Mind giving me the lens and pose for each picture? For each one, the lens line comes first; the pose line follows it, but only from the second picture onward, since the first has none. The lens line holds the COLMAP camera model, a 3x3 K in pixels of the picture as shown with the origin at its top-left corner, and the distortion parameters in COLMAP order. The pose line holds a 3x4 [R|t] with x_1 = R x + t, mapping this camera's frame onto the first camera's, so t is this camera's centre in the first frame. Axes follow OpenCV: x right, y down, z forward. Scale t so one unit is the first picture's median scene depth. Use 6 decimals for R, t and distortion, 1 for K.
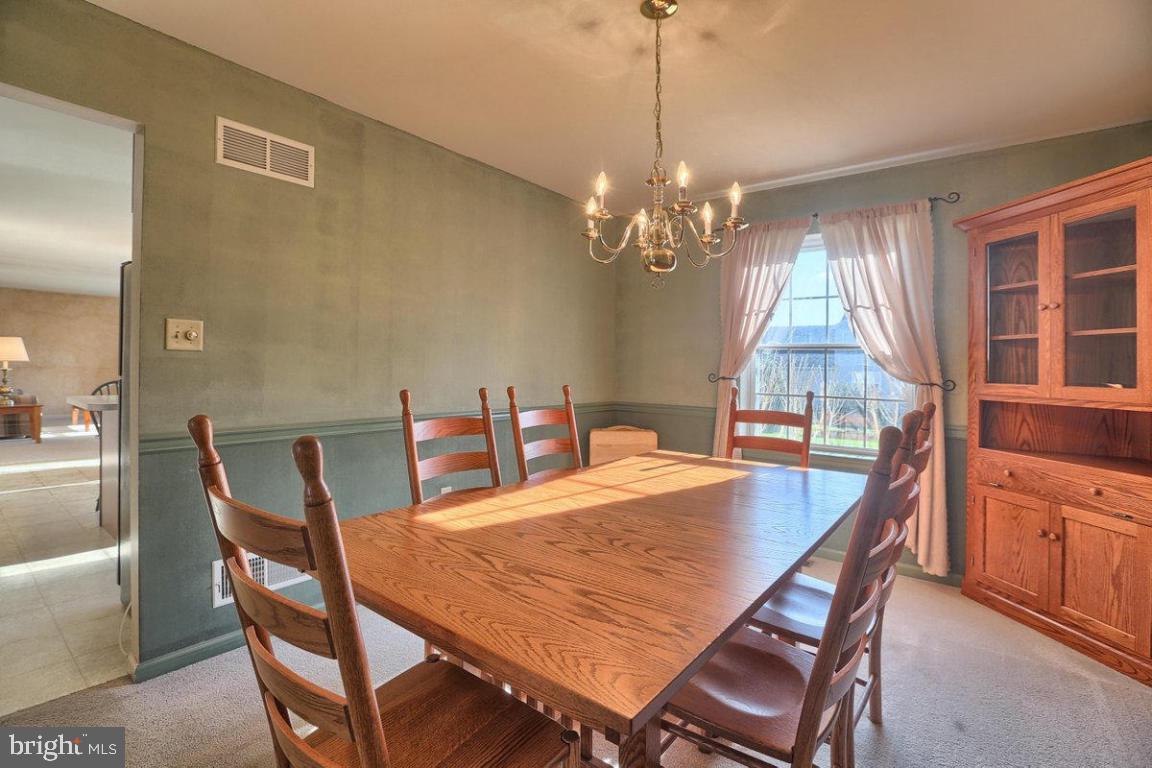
lens RADIAL K [[523.2, 0, 578.3], [0, 523.2, 379.9], [0, 0, 1]] dist [-0.049164, 0.014715]
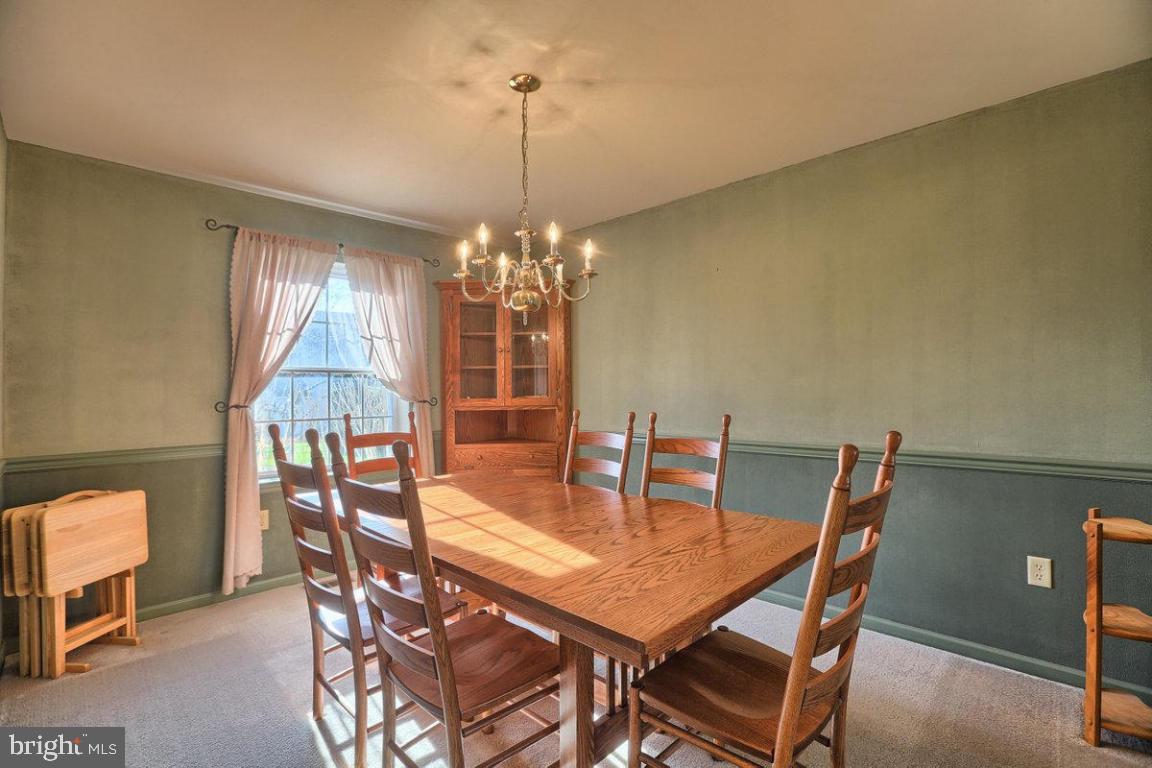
lens RADIAL K [[538.8, 0, 572.4], [0, 538.8, 394.5], [0, 0, 1]] dist [-0.039977, 0.001199]
pose [[0.116463, -0.029386, 0.992760, -0.680087], [0.036198, 0.999024, 0.025325, -0.032889], [-0.992535, 0.032986, 0.117413, 0.503860]]
